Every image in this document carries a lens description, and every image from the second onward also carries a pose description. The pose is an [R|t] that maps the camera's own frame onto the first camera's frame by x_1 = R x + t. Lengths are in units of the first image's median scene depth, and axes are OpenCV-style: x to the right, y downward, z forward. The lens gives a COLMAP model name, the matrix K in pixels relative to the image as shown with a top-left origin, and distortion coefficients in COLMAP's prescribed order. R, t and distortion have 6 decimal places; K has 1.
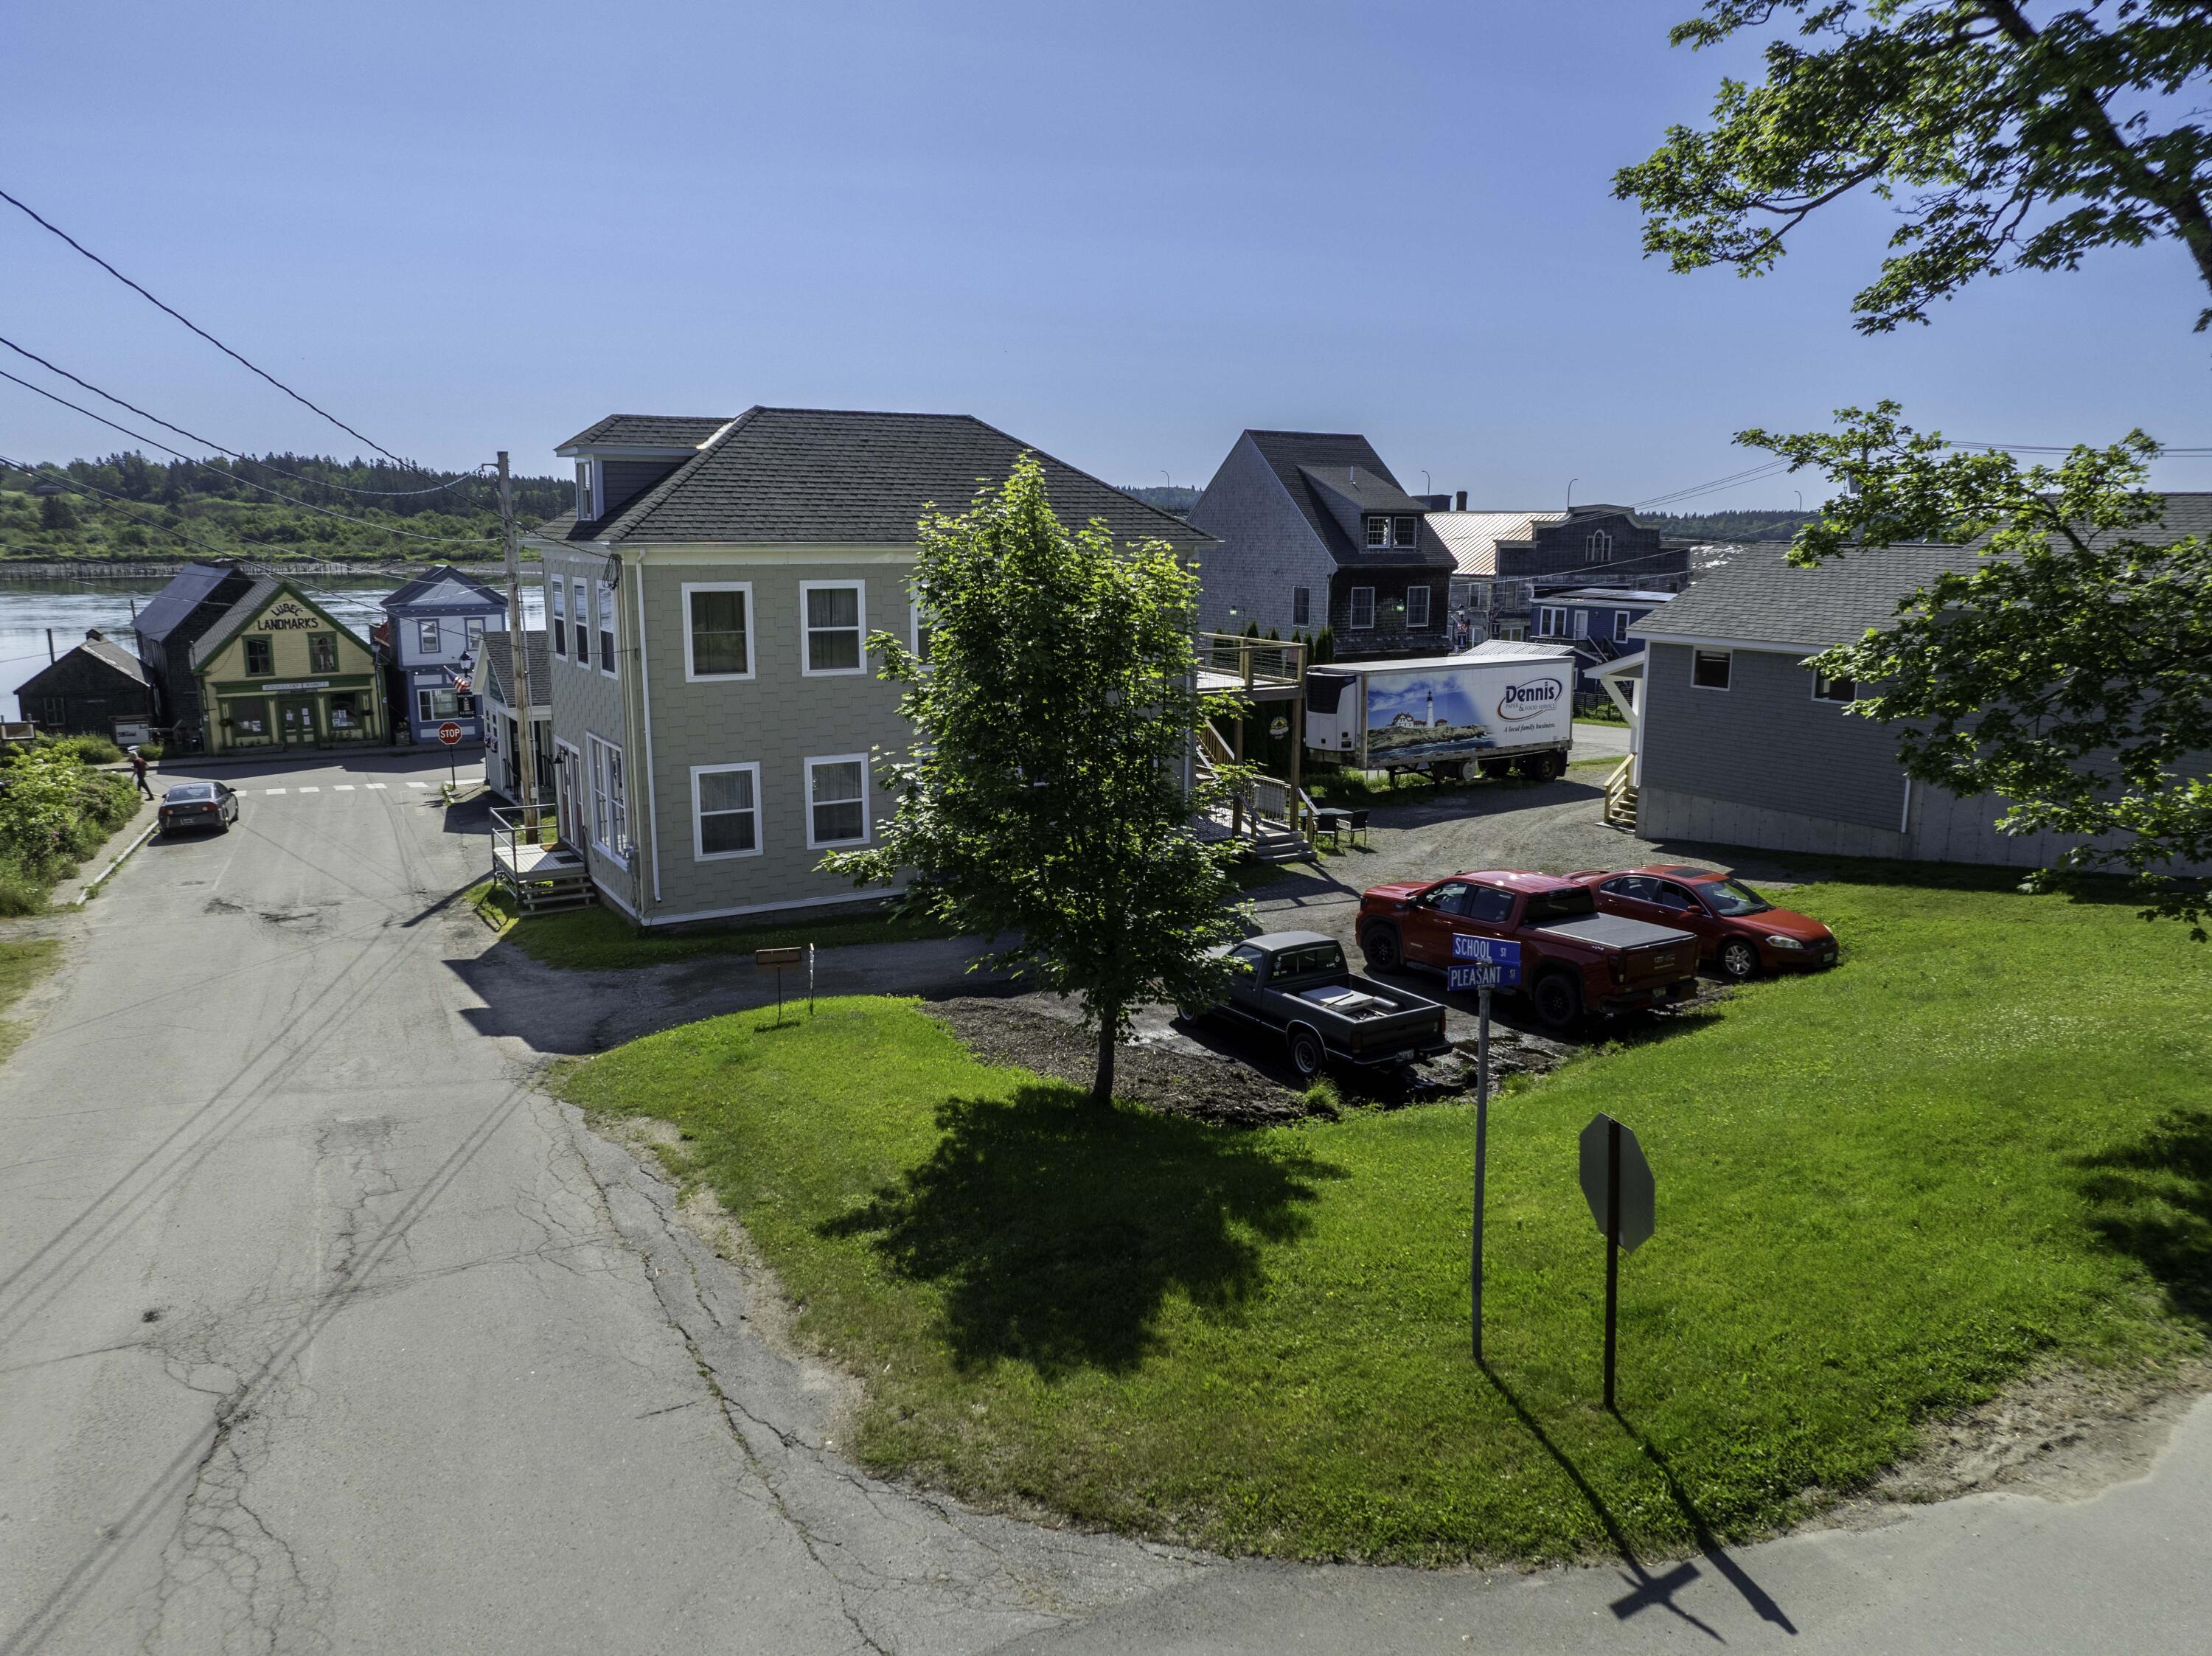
lens RADIAL K [[1557.4, 0, 1106.0], [0, 1557.4, 828.0], [0, 0, 1]] dist [-0.033082, -0.003562]
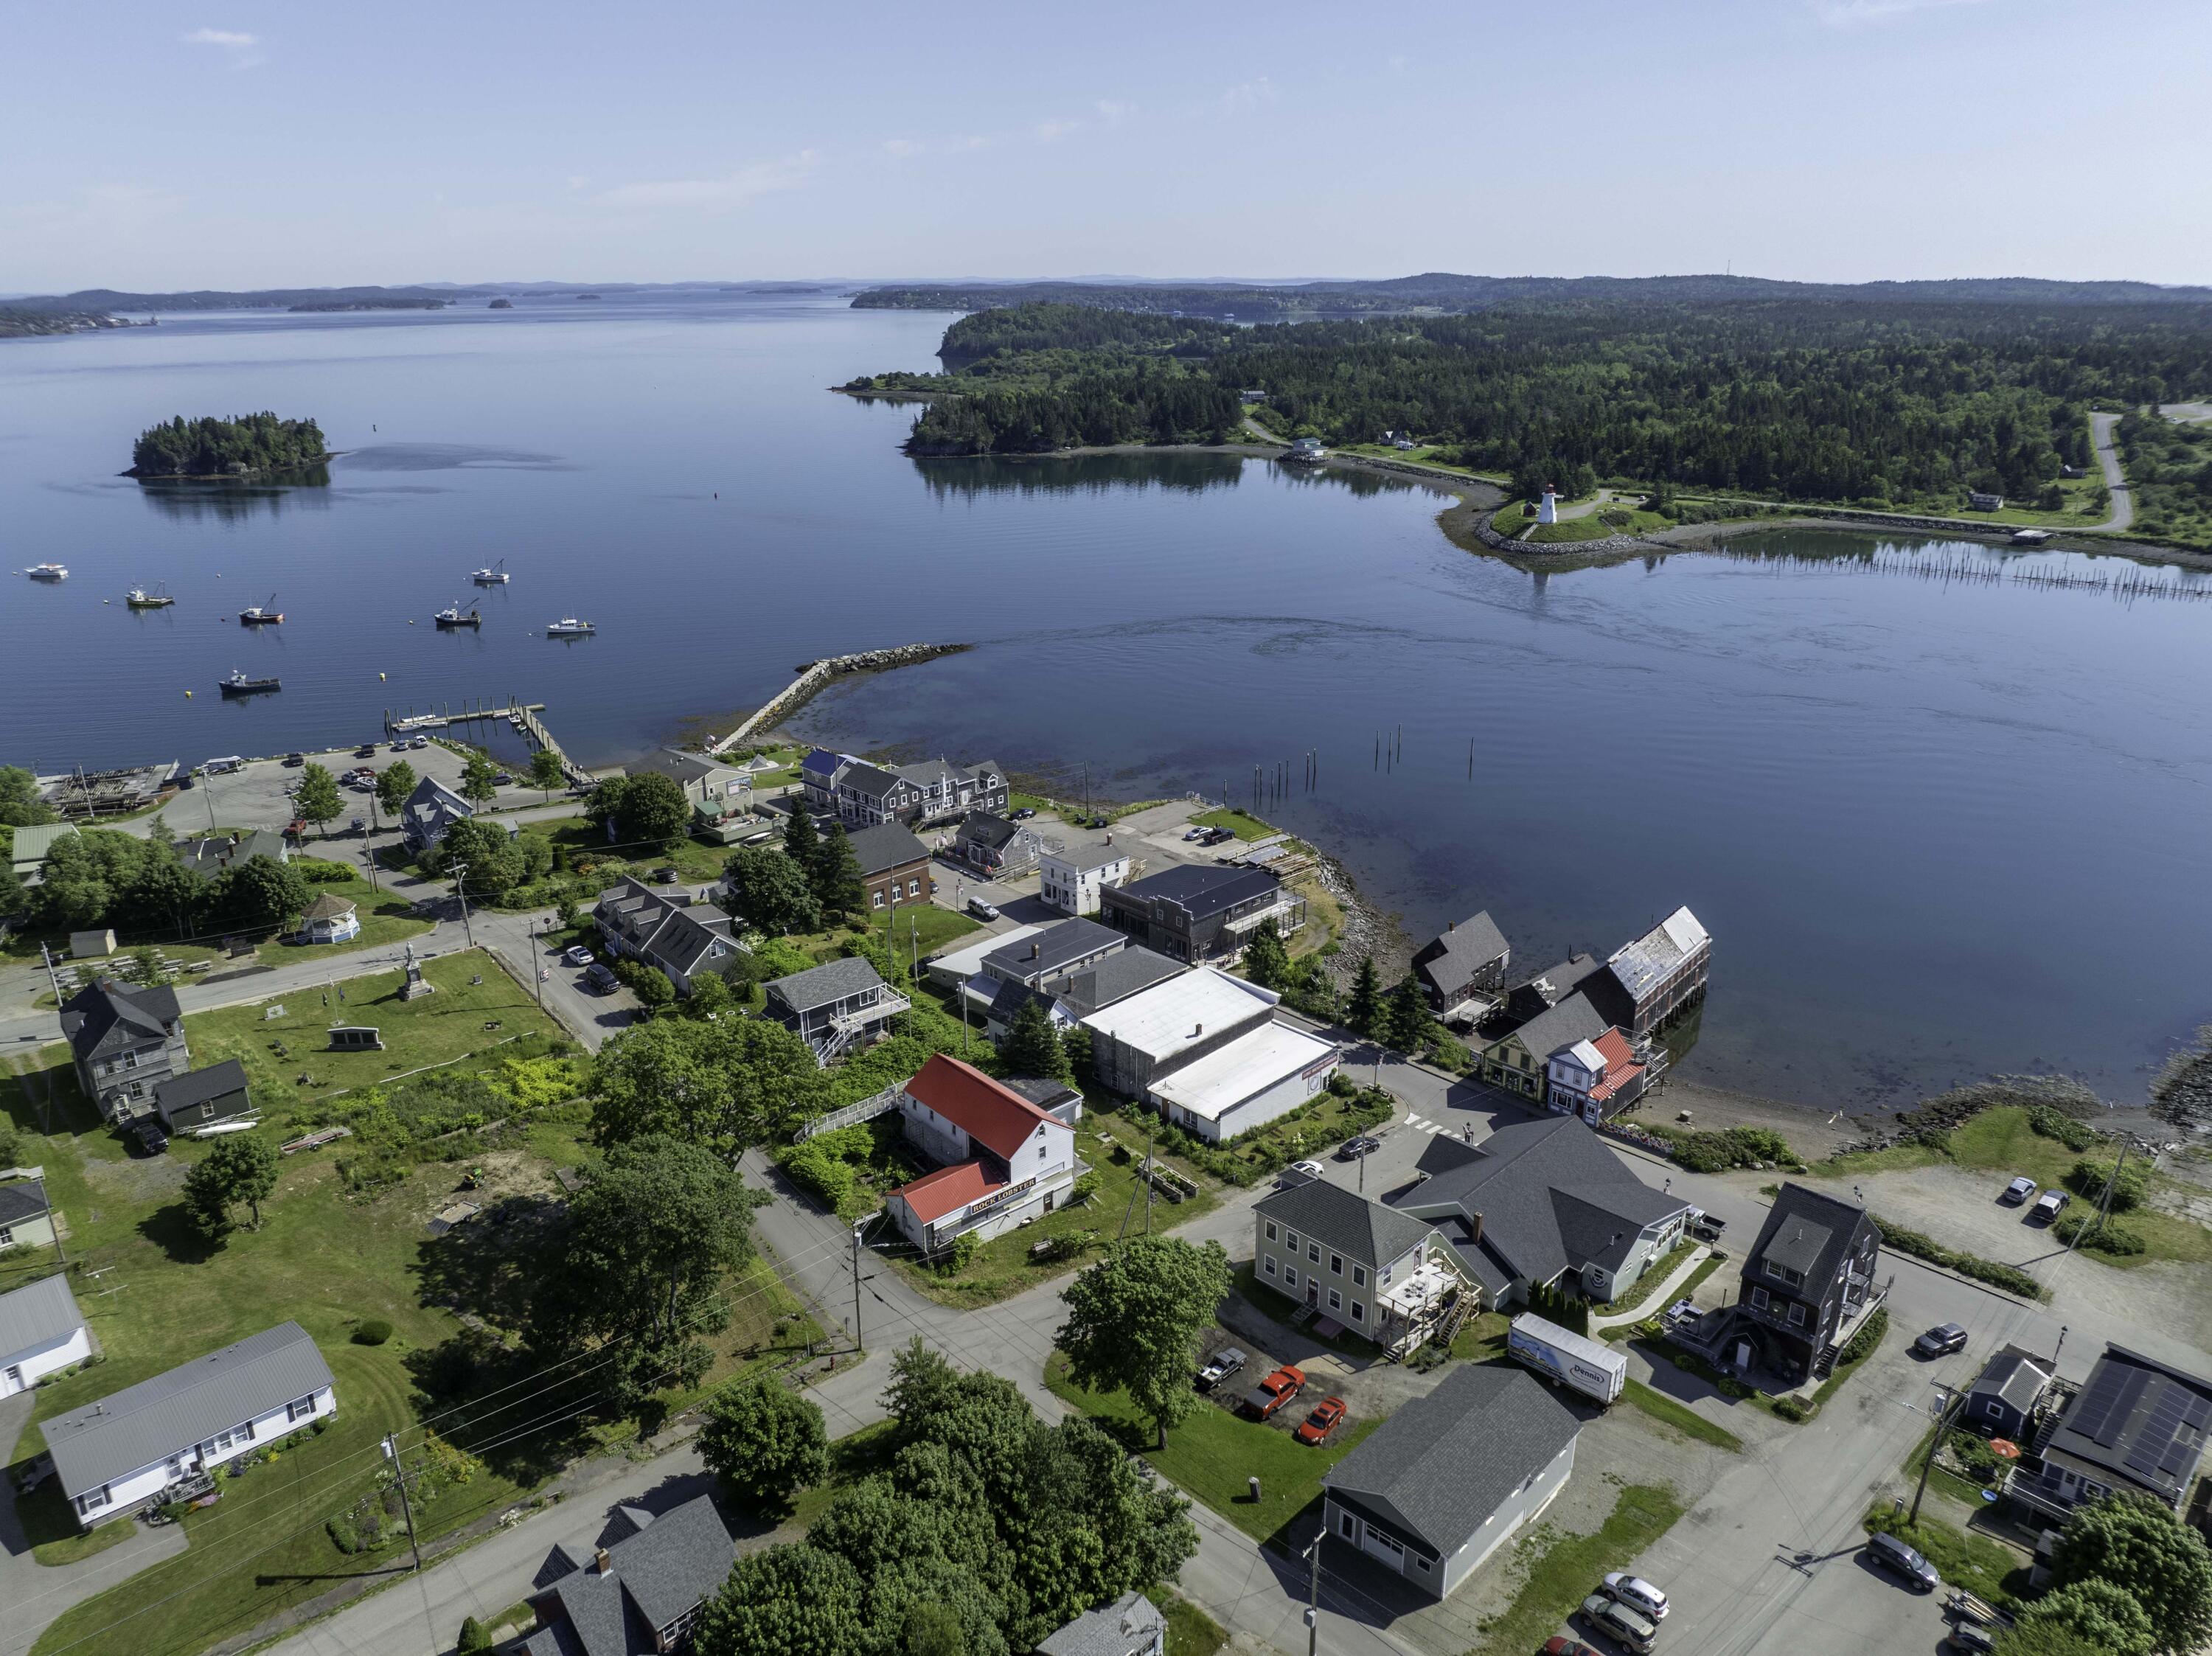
lens RADIAL K [[1557.4, 0, 1106.0], [0, 1557.4, 828.0], [0, 0, 1]] dist [-0.033082, -0.003562]
pose [[0.254915, 0.316939, -0.913547, 1.454842], [-0.176431, 0.944144, 0.278323, -1.033893], [0.950732, 0.090229, 0.296594, -0.390143]]
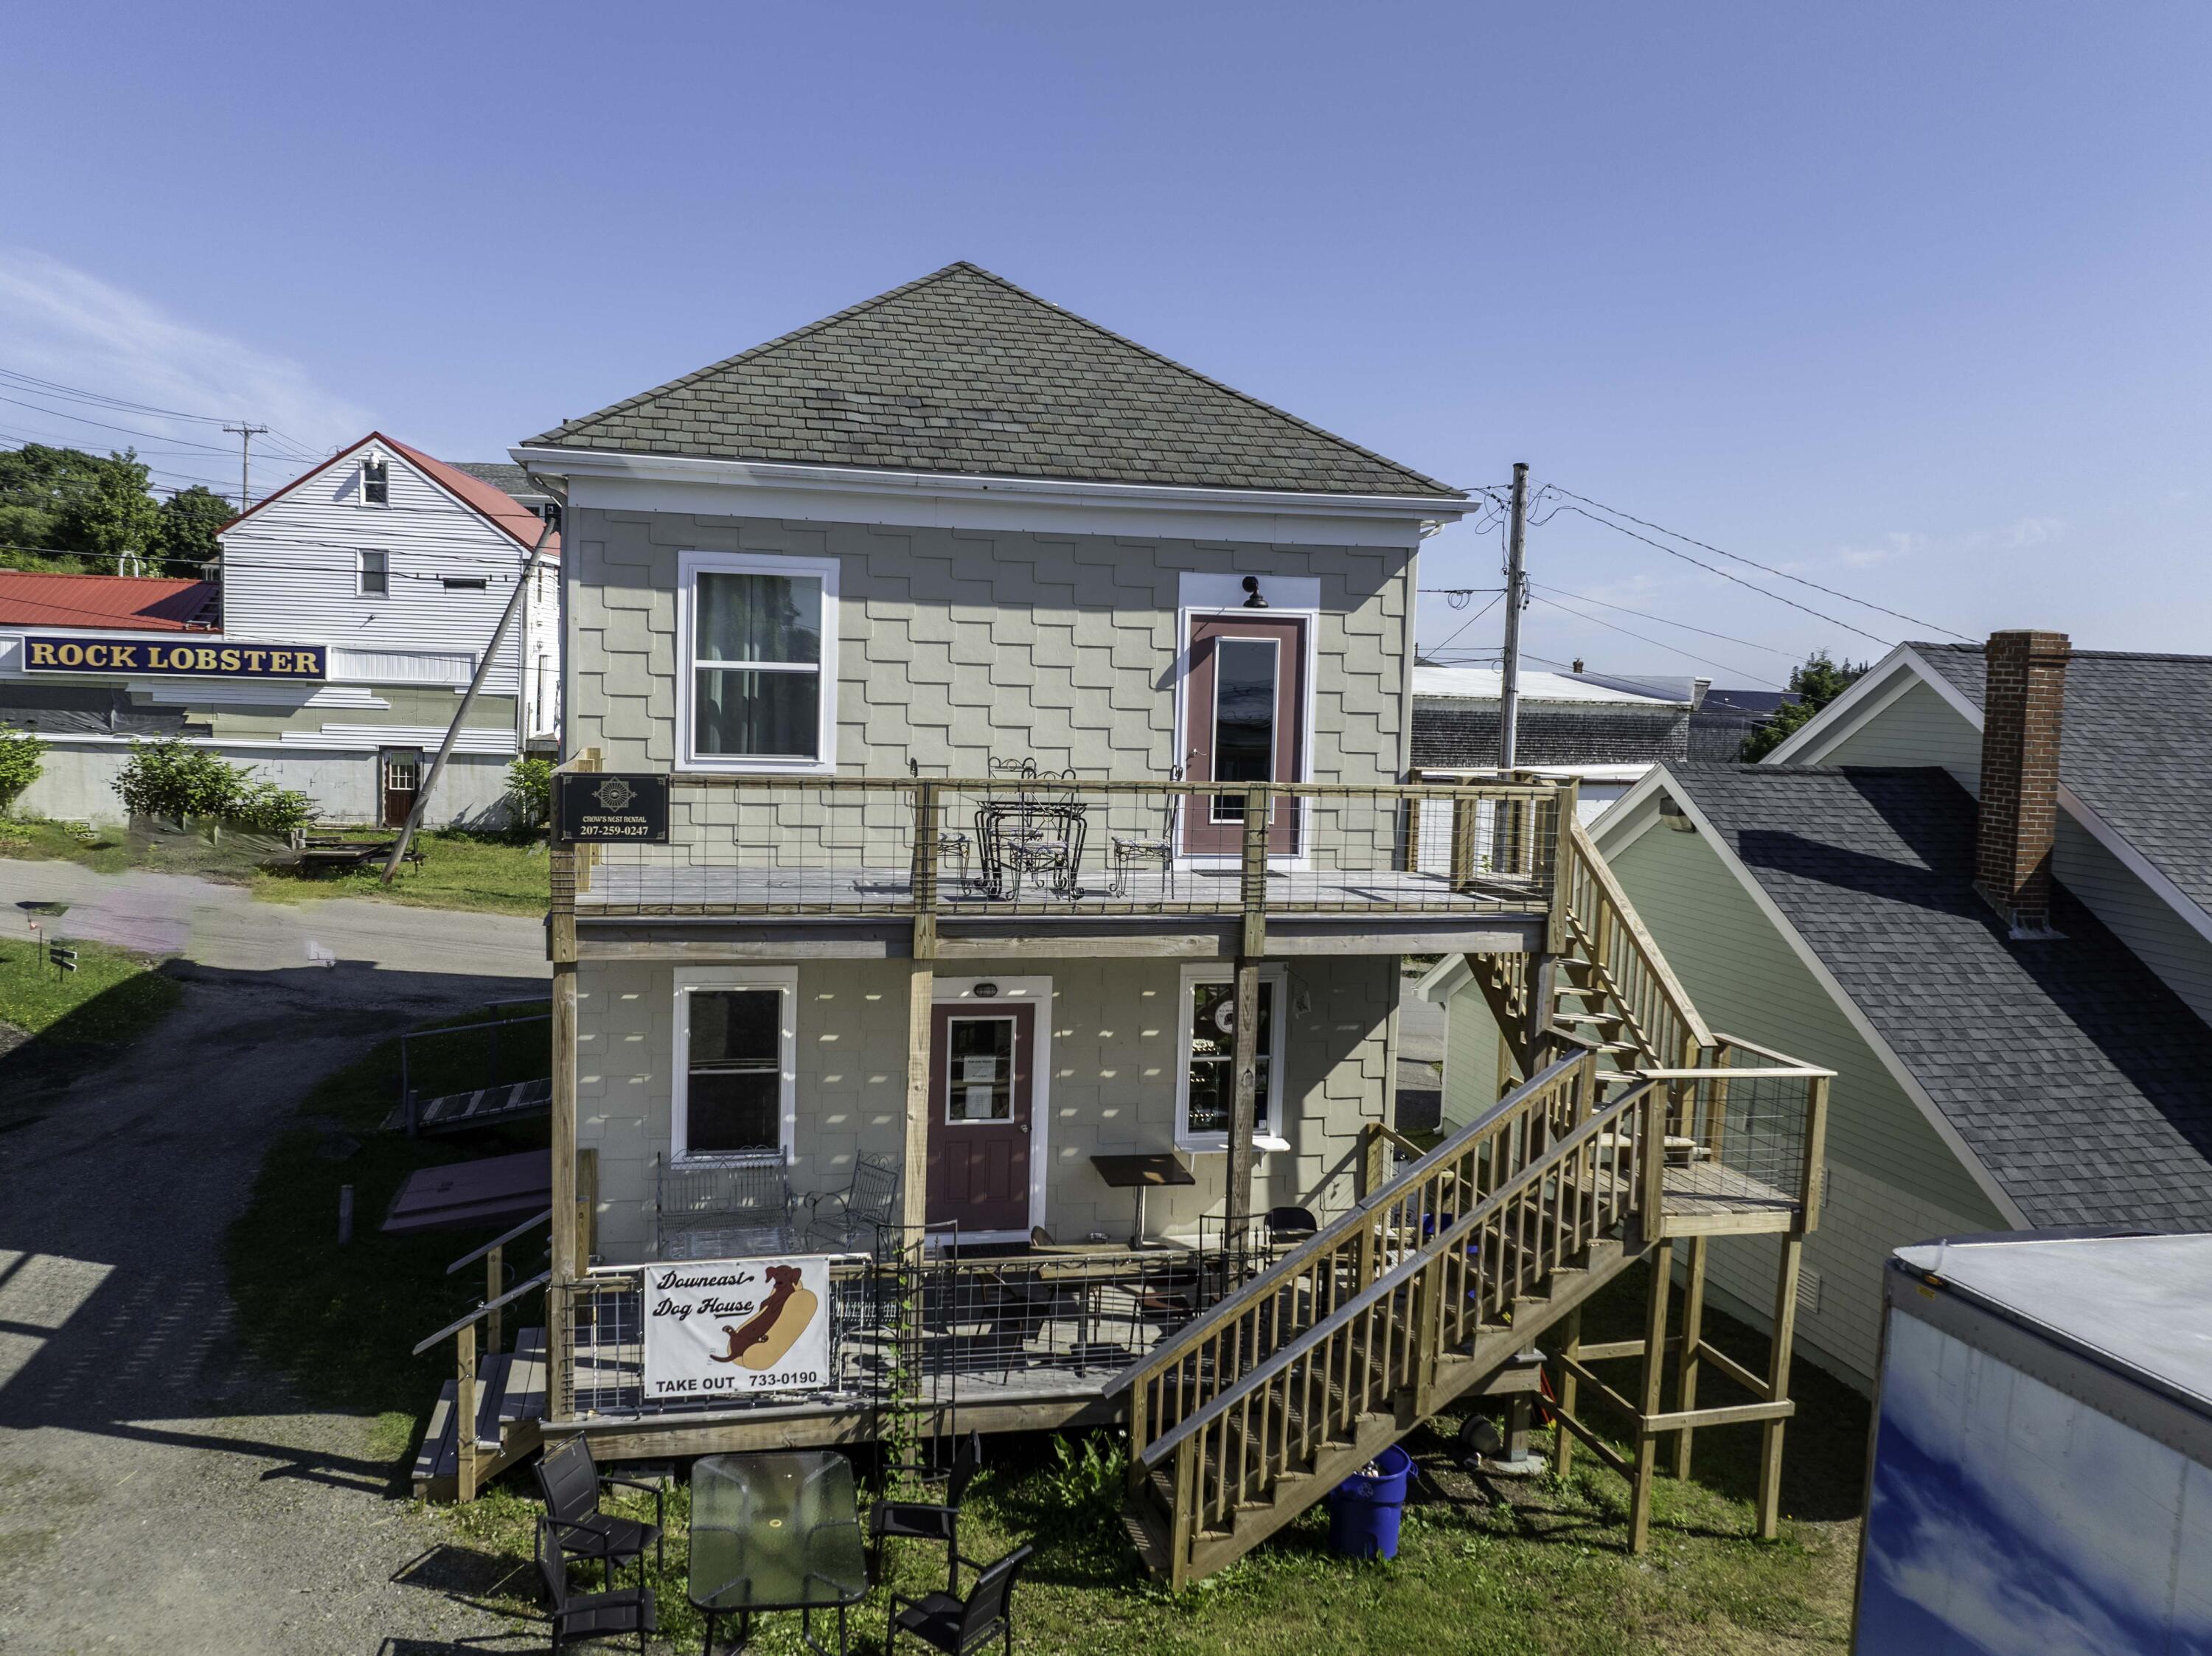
lens RADIAL K [[1678.5, 0, 1111.5], [0, 1678.5, 796.4], [0, 0, 1]] dist [-0.027260, -0.005987]
pose [[-0.292299, 0.054076, -0.954797, 0.205908], [-0.214836, 0.969168, 0.120659, -0.091397], [0.931883, 0.240394, -0.271670, 0.628840]]
